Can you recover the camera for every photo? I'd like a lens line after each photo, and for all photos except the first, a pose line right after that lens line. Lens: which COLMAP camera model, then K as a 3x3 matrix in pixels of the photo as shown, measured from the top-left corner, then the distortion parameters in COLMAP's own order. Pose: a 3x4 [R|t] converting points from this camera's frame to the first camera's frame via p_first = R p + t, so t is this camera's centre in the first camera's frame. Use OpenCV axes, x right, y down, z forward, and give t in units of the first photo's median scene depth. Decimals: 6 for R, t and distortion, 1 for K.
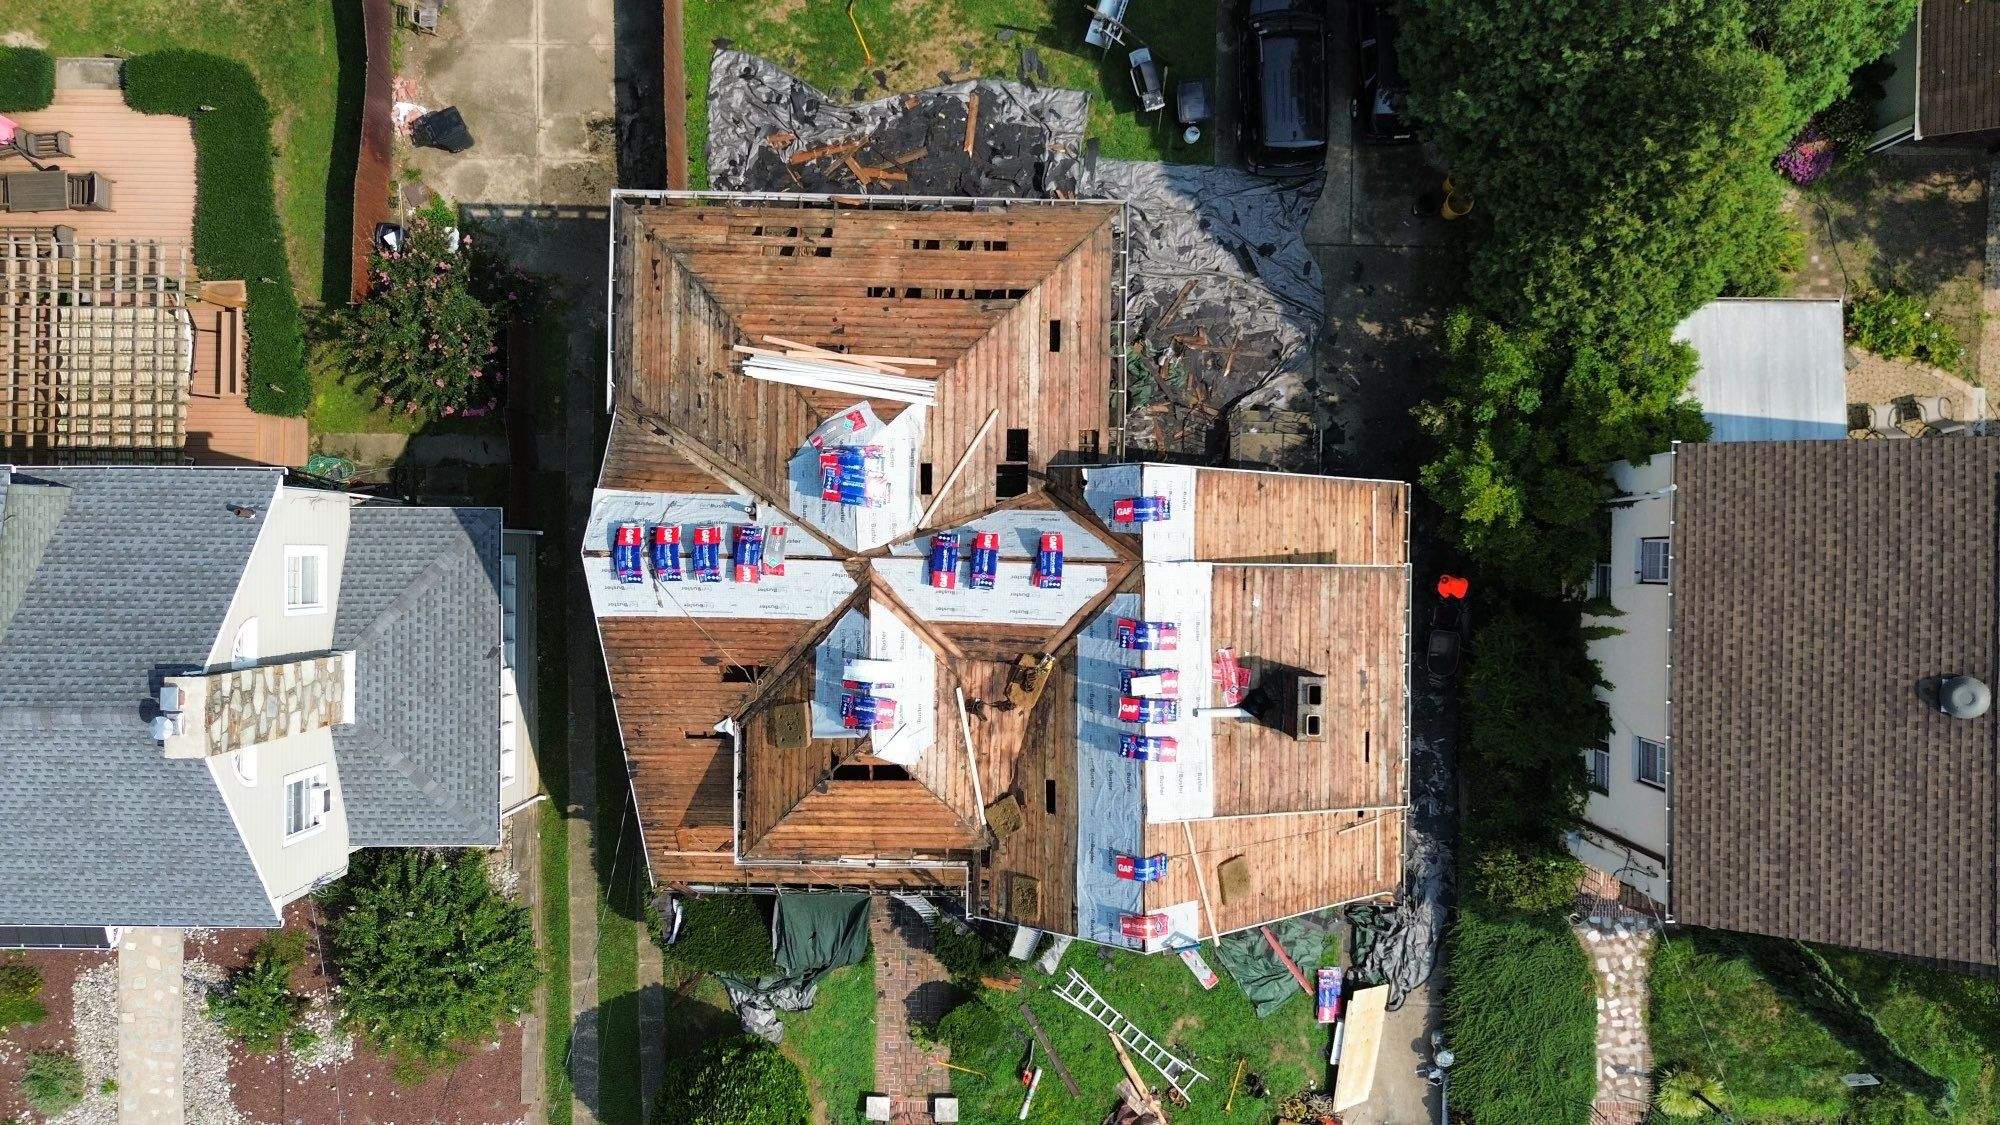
lens RADIAL K [[1428.0, 0, 1000.0], [0, 1428.0, 562.5], [0, 0, 1]] dist [0.085076, -0.079927]
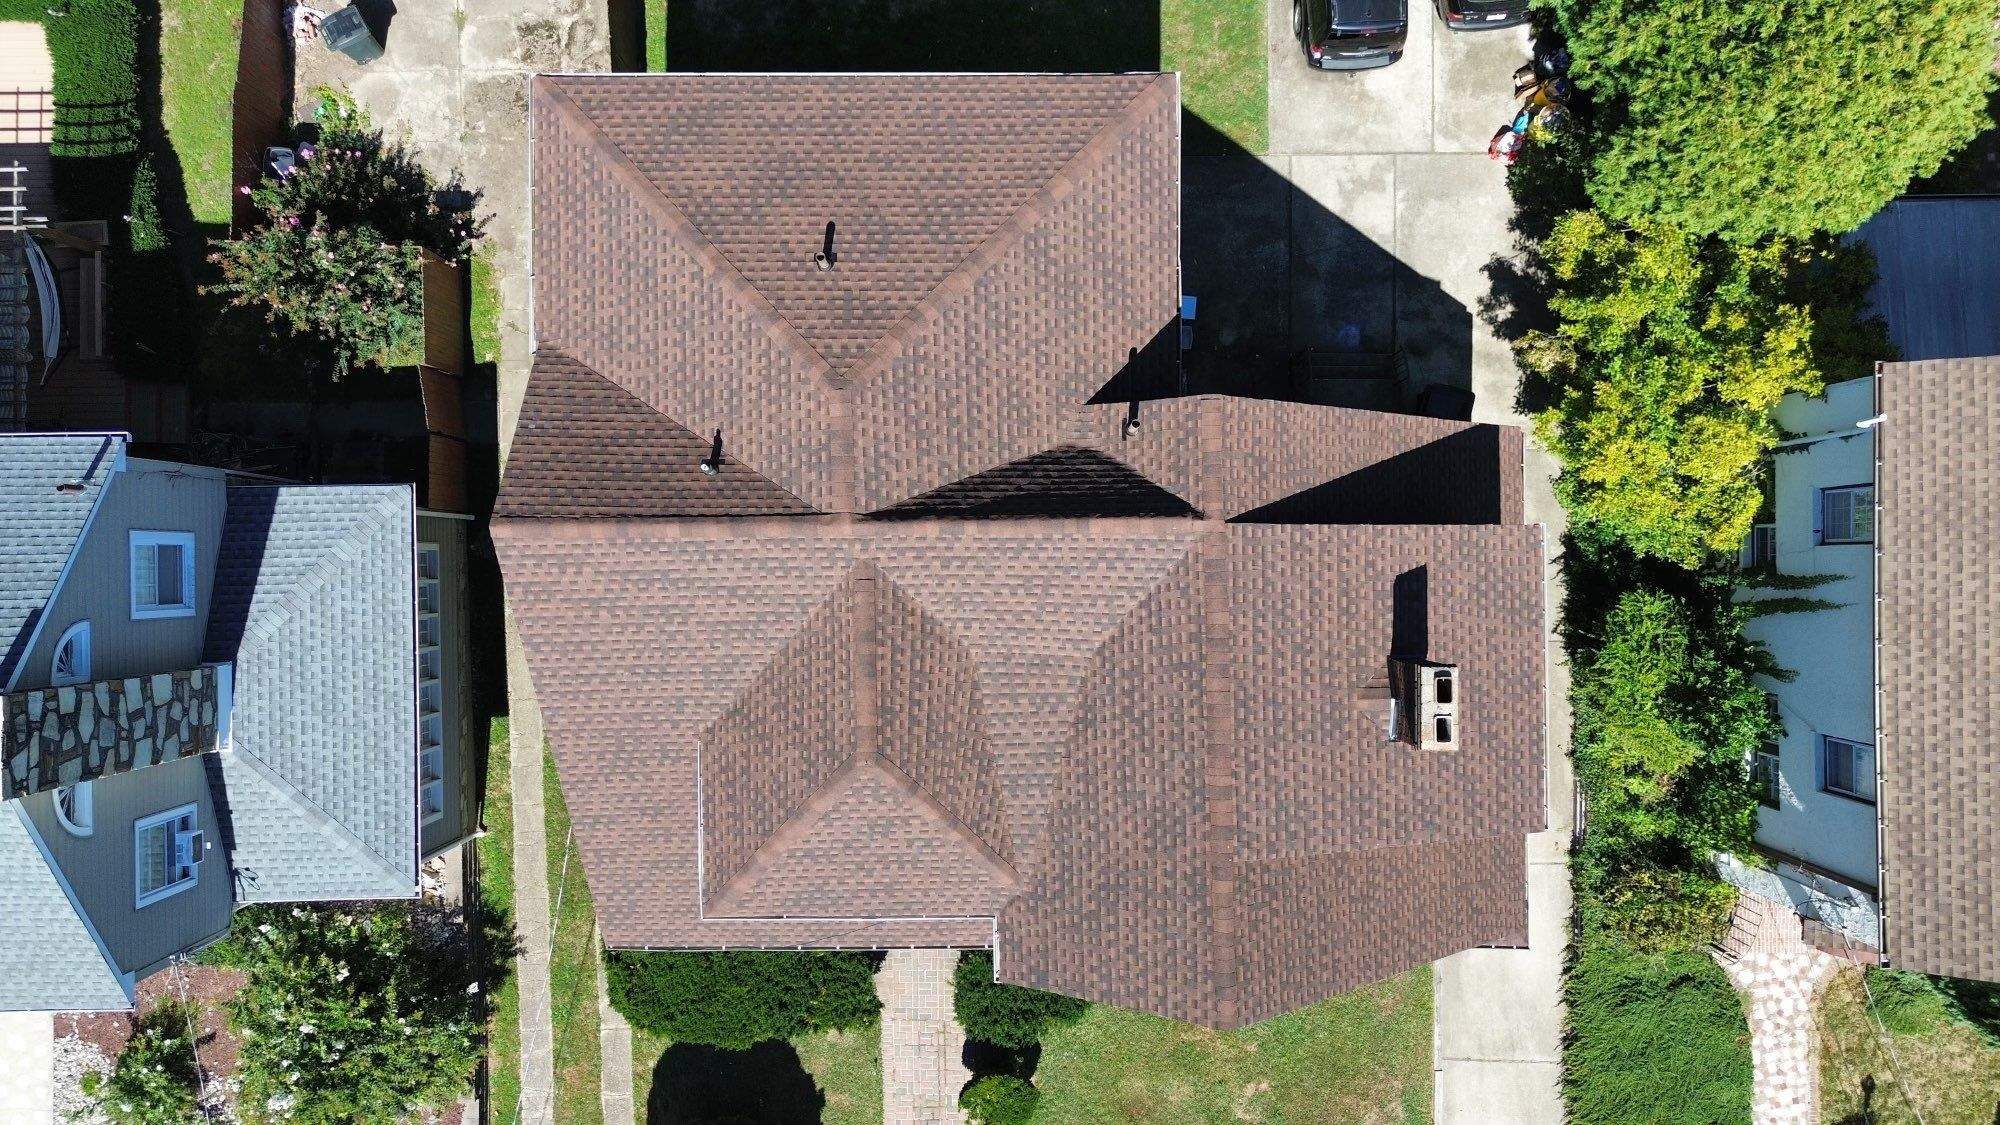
lens RADIAL K [[1428.0, 0, 1000.0], [0, 1428.0, 562.5], [0, 0, 1]] dist [0.085076, -0.079927]
pose [[0.999774, -0.021034, -0.003186, -0.012756], [0.021016, 0.999764, -0.005572, 0.020253], [0.003302, 0.005504, 0.999979, 0.199335]]
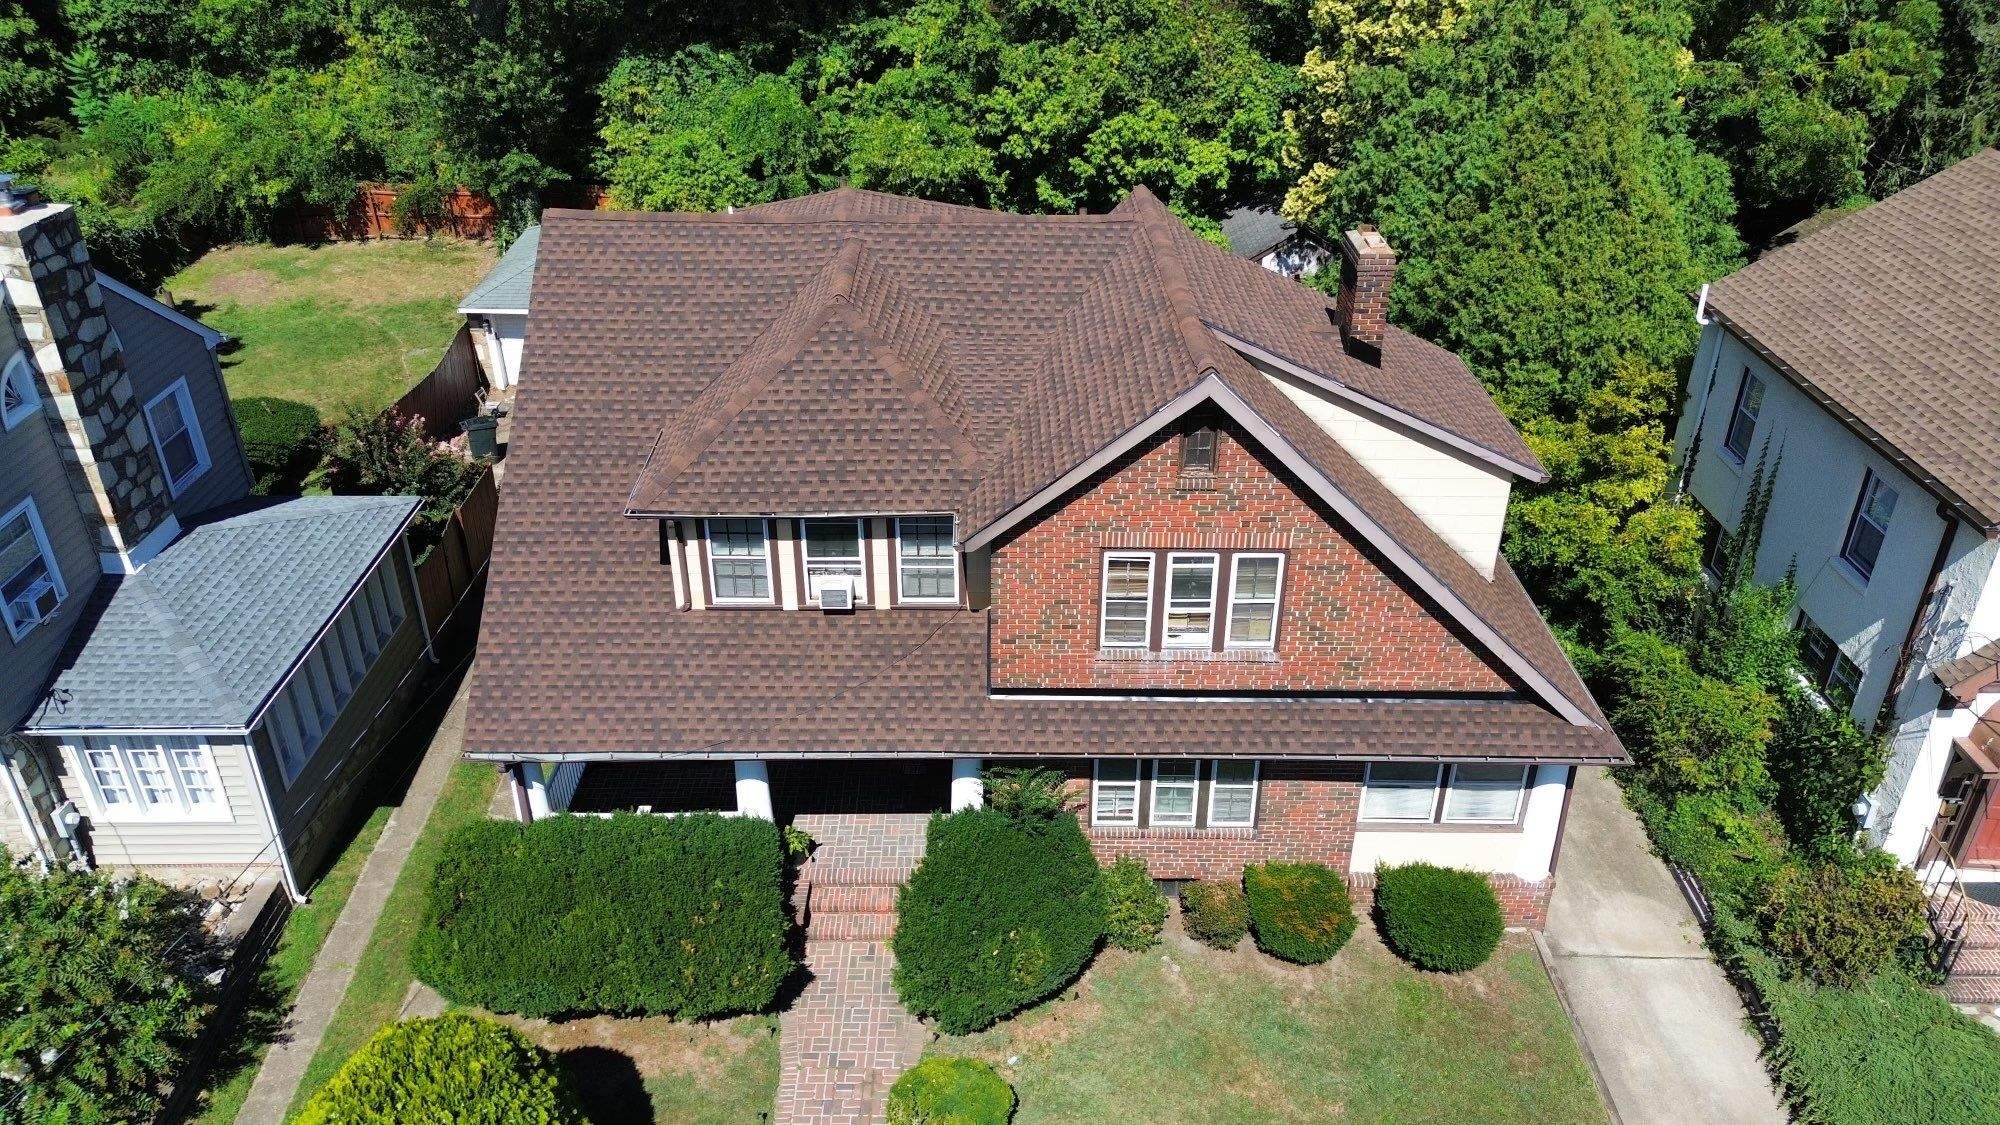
lens RADIAL K [[1428.0, 0, 1000.0], [0, 1428.0, 562.5], [0, 0, 1]] dist [0.085076, -0.079927]
pose [[0.999897, -0.005257, 0.013384, -0.010300], [0.014249, 0.487232, -0.873156, 0.795931], [-0.001931, 0.873257, 0.487257, 0.651092]]
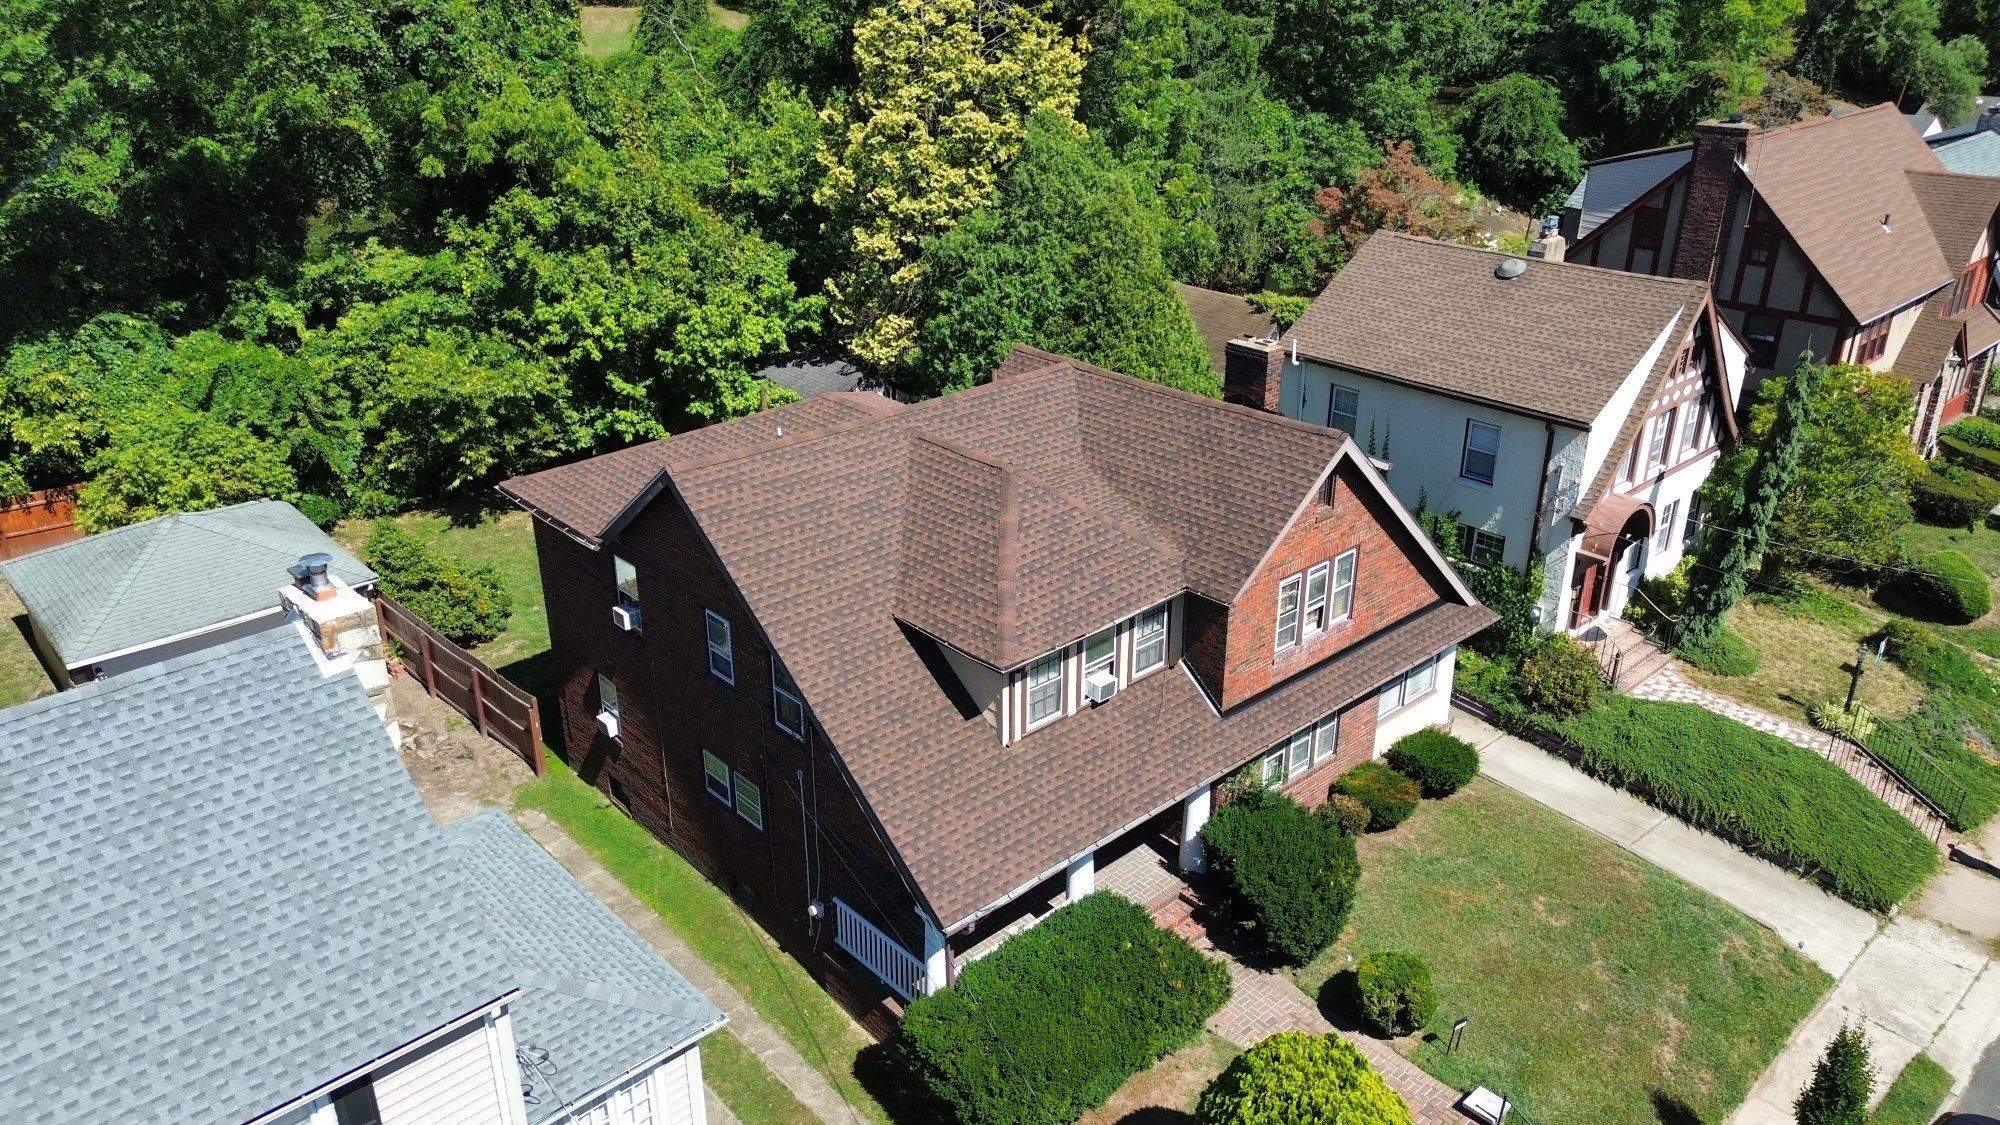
lens RADIAL K [[1428.0, 0, 1000.0], [0, 1428.0, 562.5], [0, 0, 1]] dist [0.085076, -0.079927]
pose [[0.719957, -0.280382, 0.634860, -0.647482], [0.694018, 0.289546, -0.659168, 0.697114], [0.000998, 0.915177, 0.403051, 0.588335]]
